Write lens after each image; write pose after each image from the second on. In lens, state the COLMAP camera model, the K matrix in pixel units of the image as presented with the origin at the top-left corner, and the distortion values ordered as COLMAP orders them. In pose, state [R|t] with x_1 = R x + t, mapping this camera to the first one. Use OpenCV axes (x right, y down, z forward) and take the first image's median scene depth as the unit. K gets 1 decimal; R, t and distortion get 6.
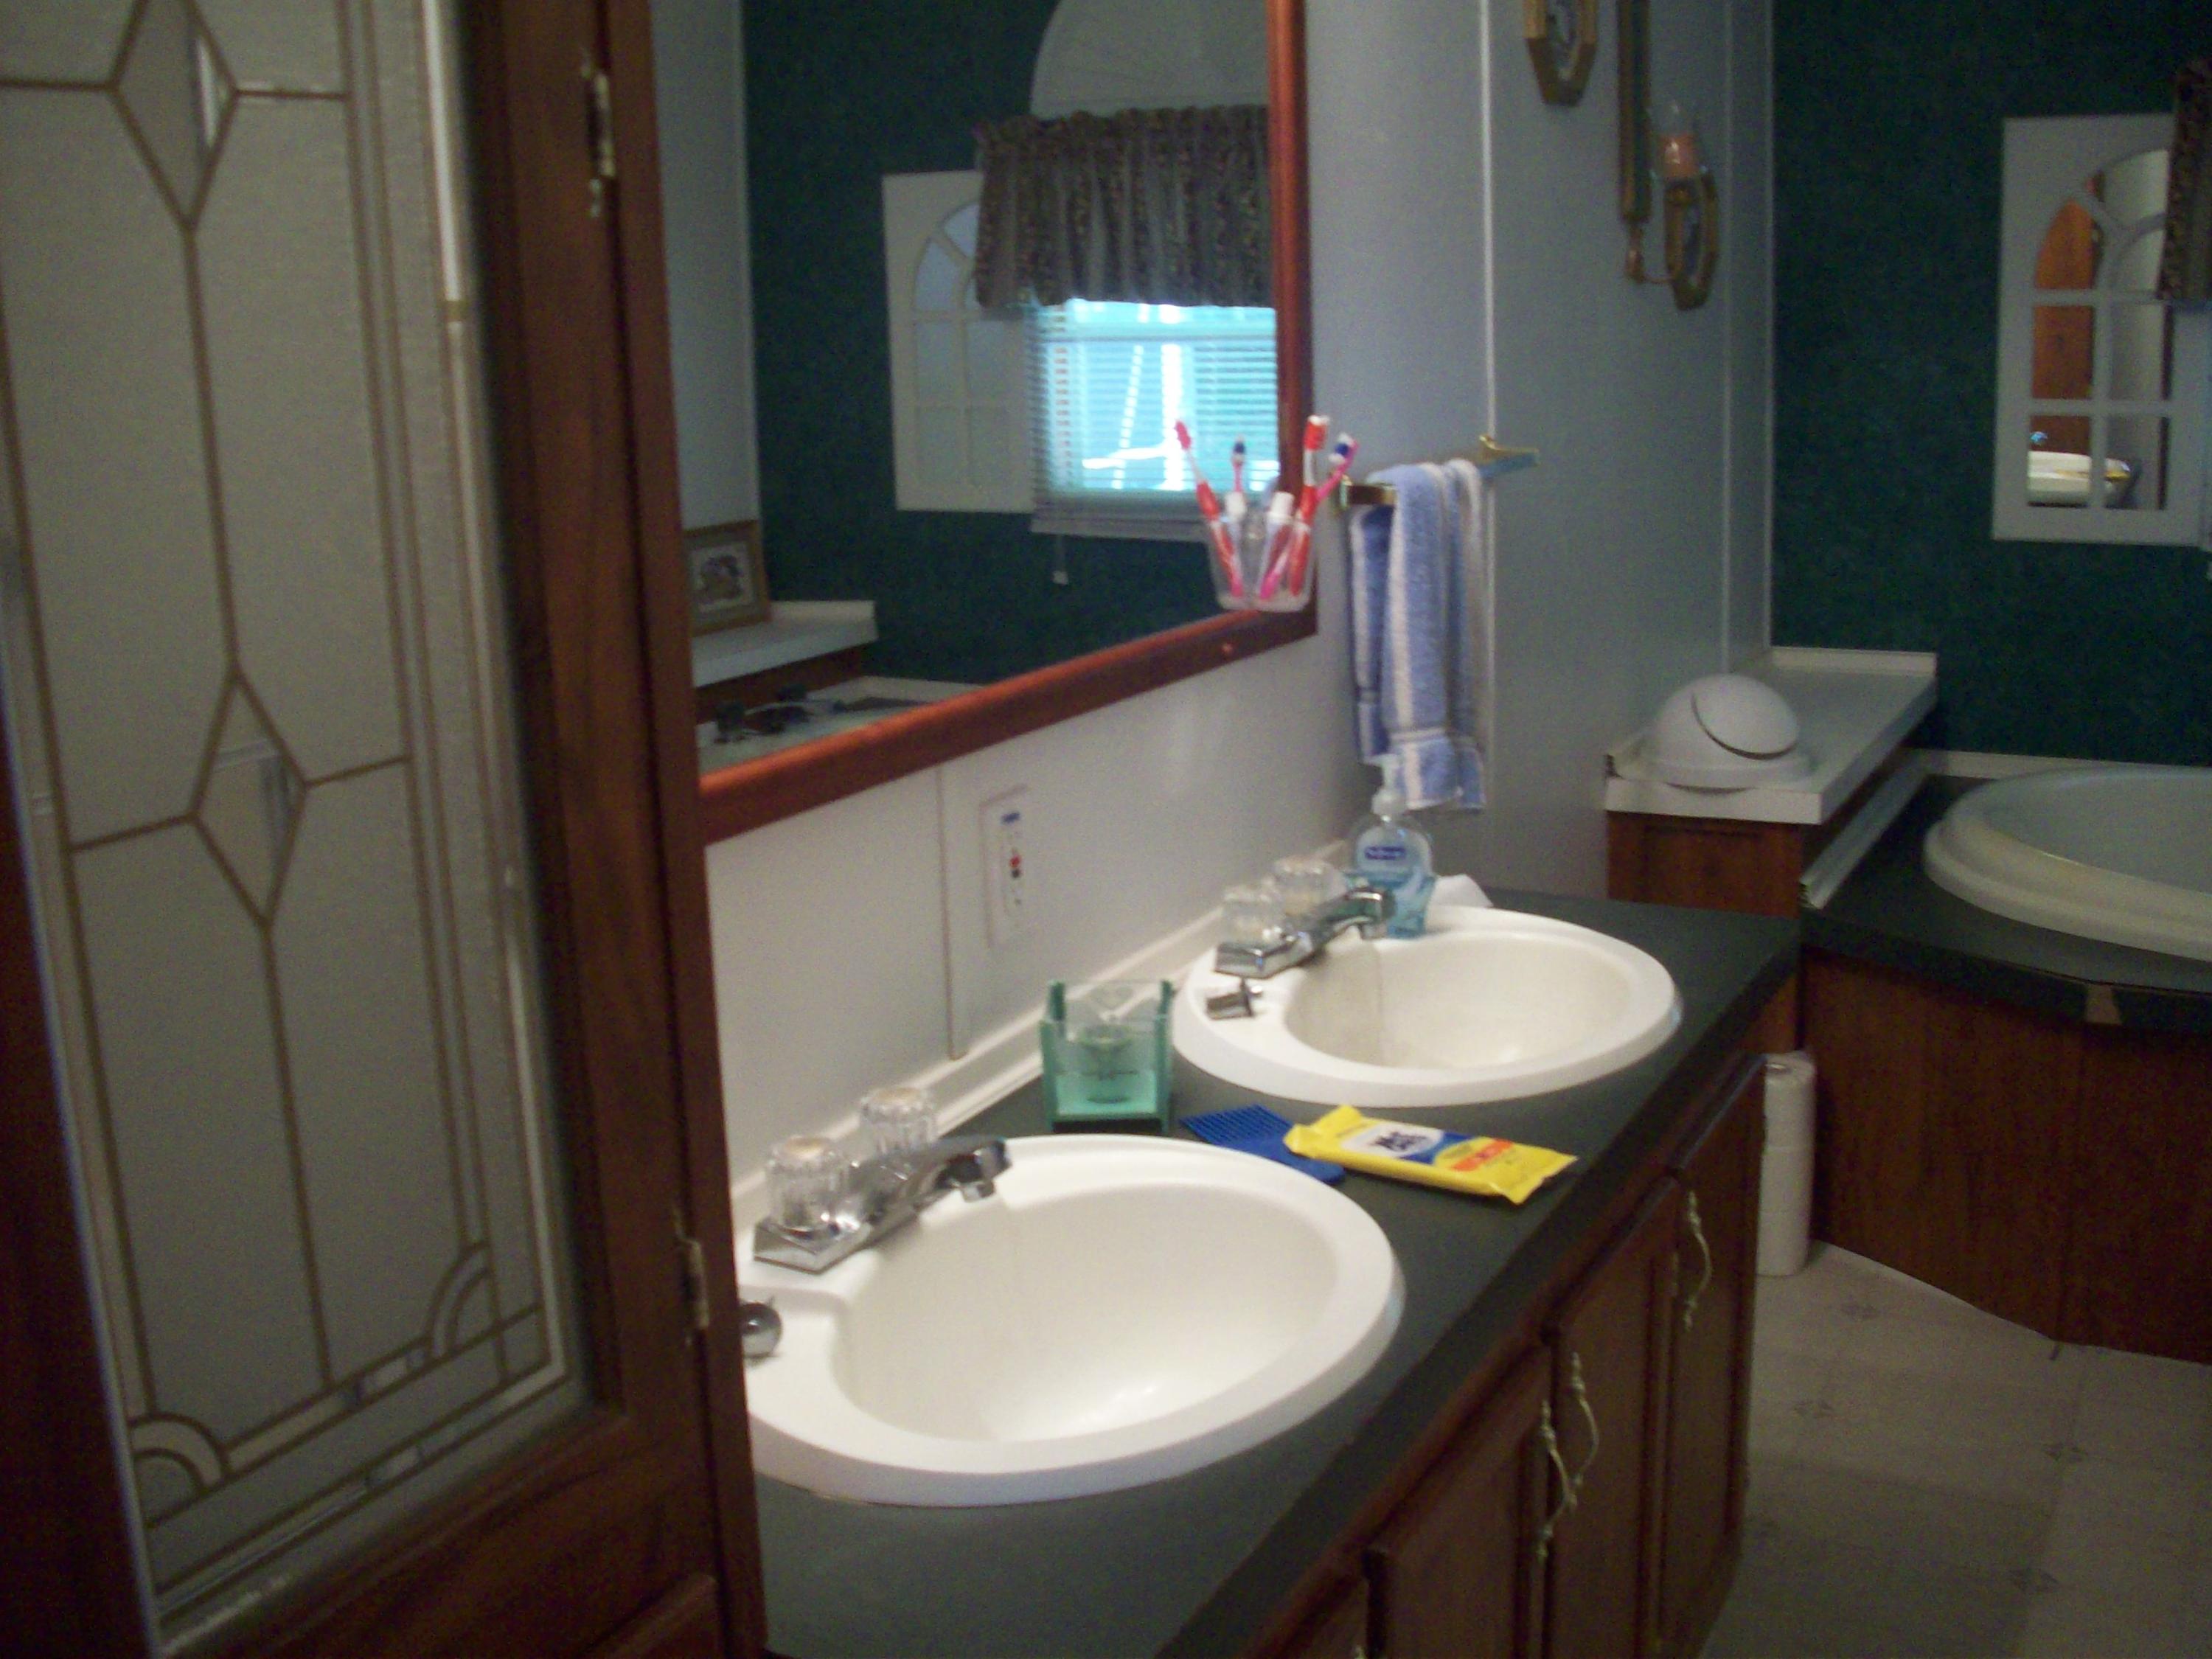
lens RADIAL K [[2376.7, 0, 1177.6], [0, 2376.7, 822.8], [0, 0, 1]] dist [-0.139963, 0.016666]
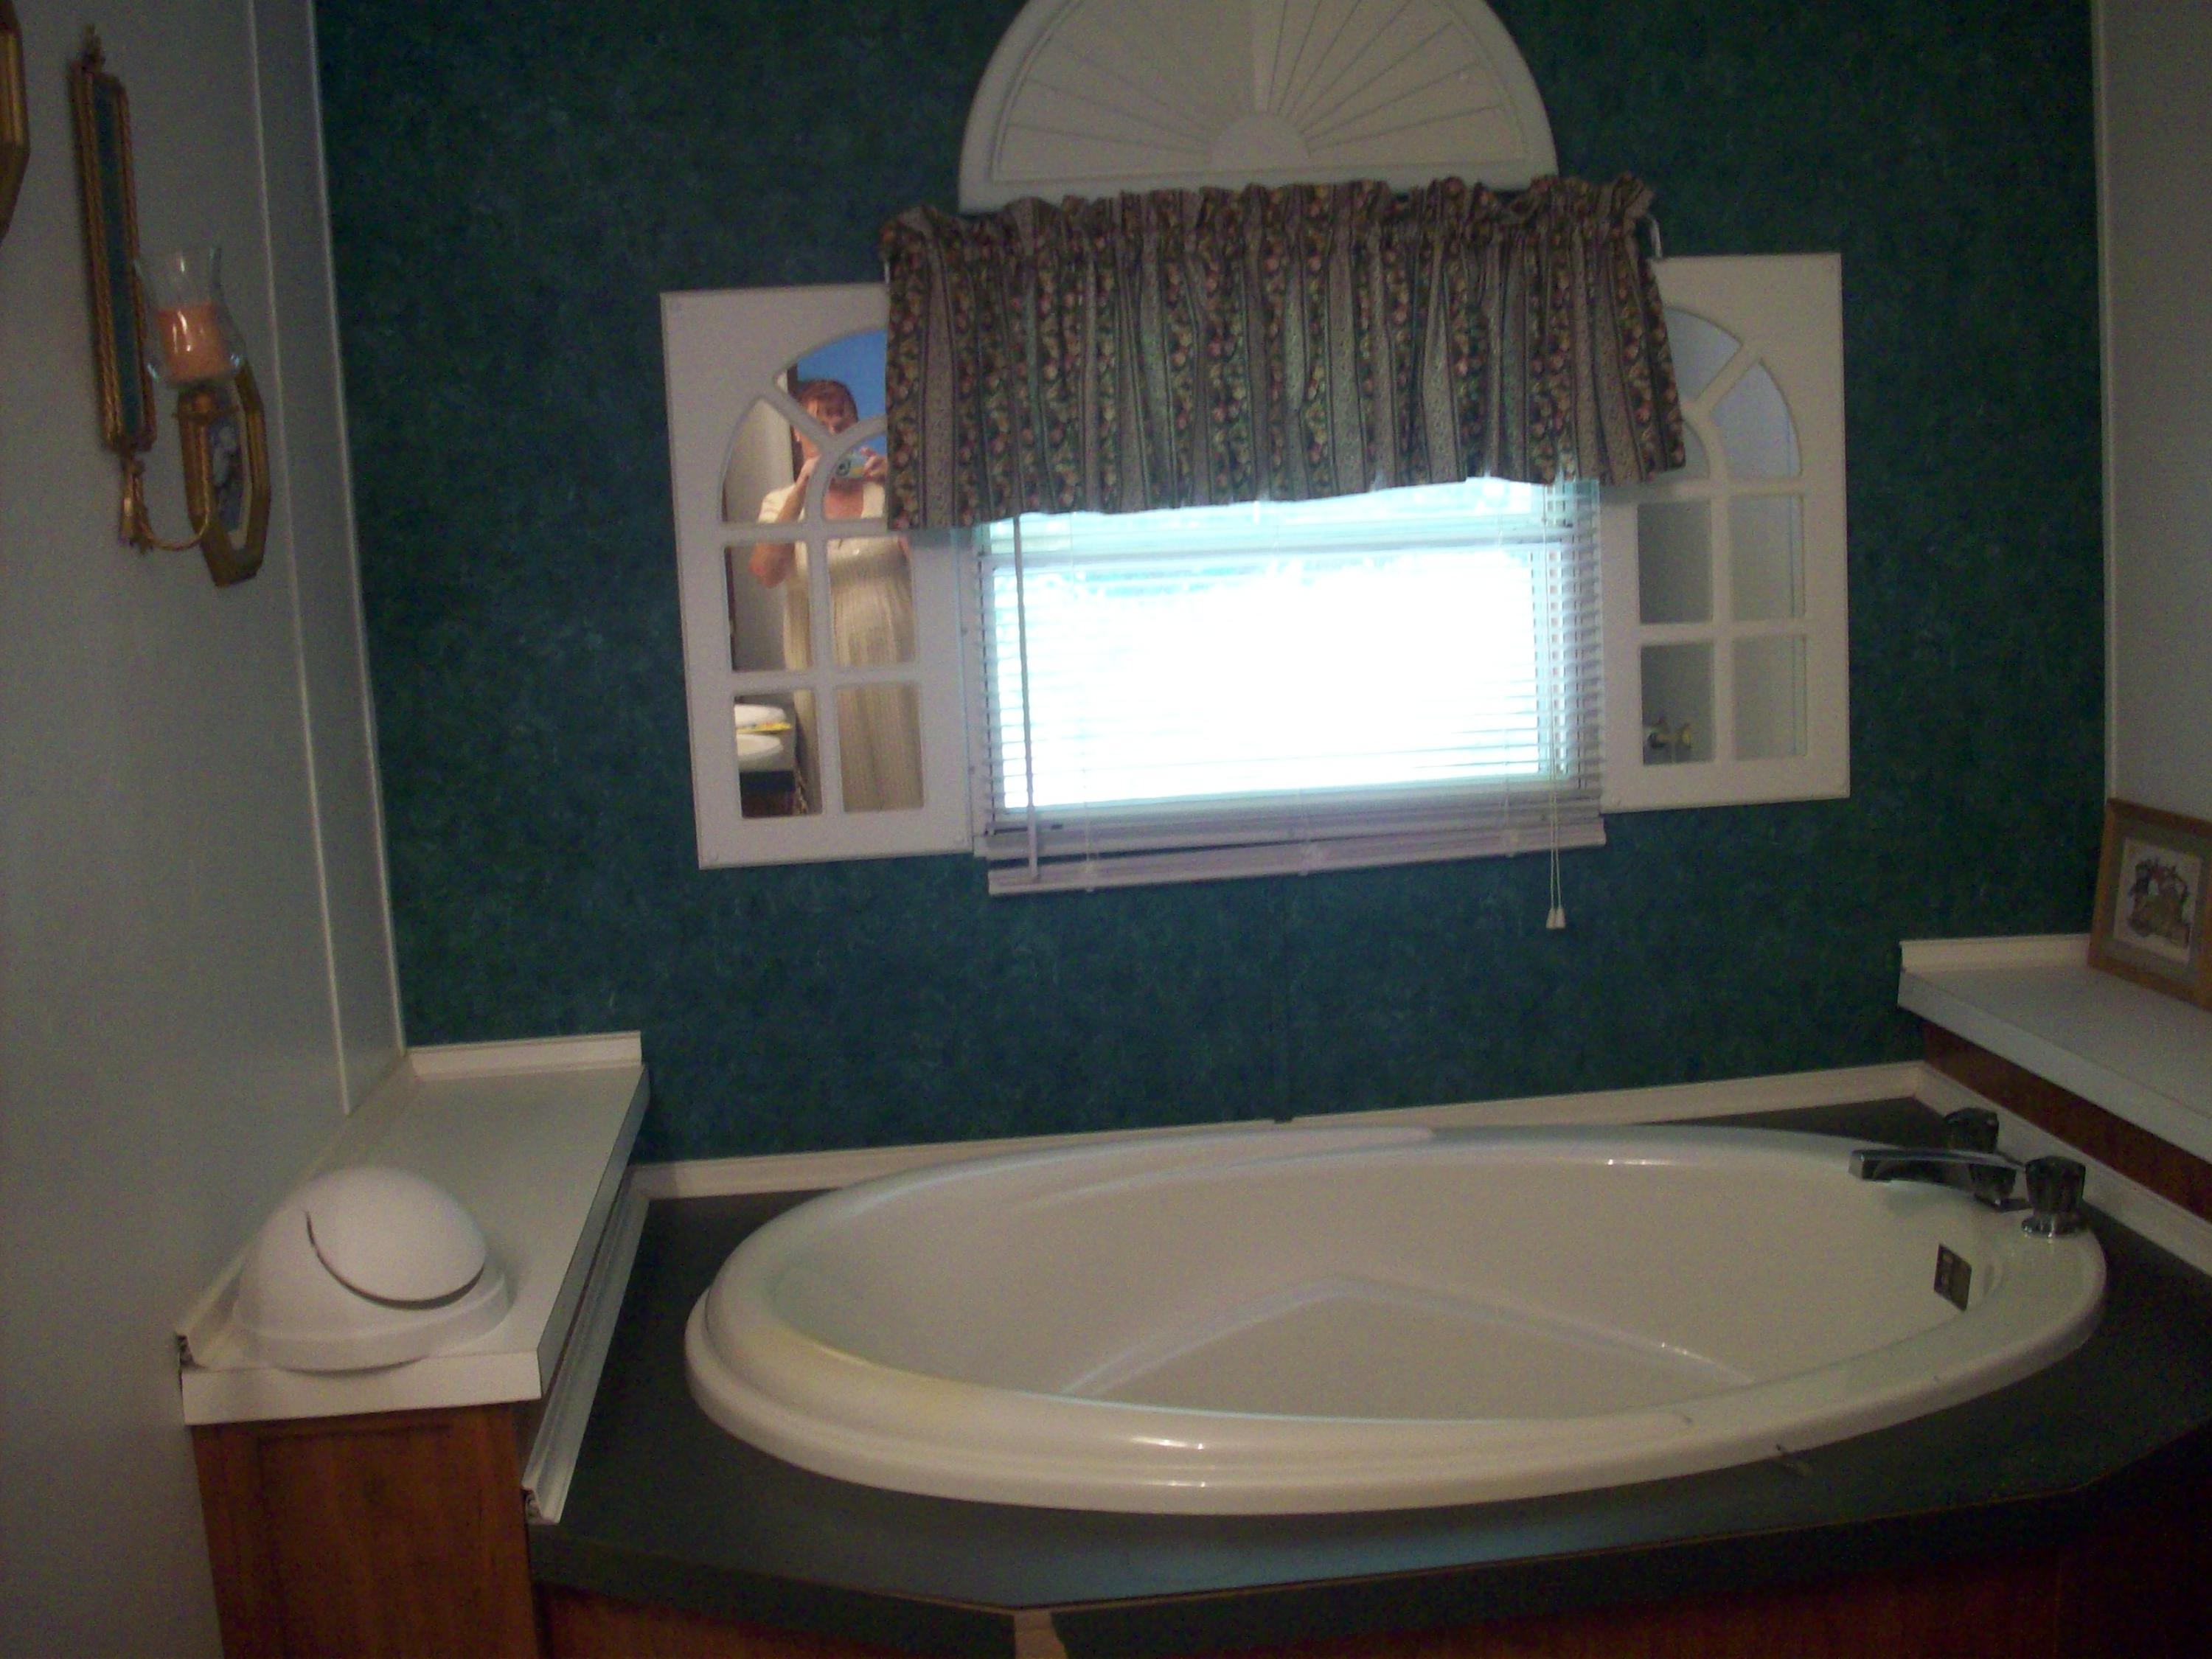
lens RADIAL K [[2376.7, 0, 1177.6], [0, 2376.7, 822.8], [0, 0, 1]] dist [-0.139963, 0.016666]
pose [[0.831804, -0.086870, 0.548230, 0.084733], [0.138298, 0.988965, -0.053126, -0.090195], [-0.537565, 0.120010, 0.834639, 0.361863]]
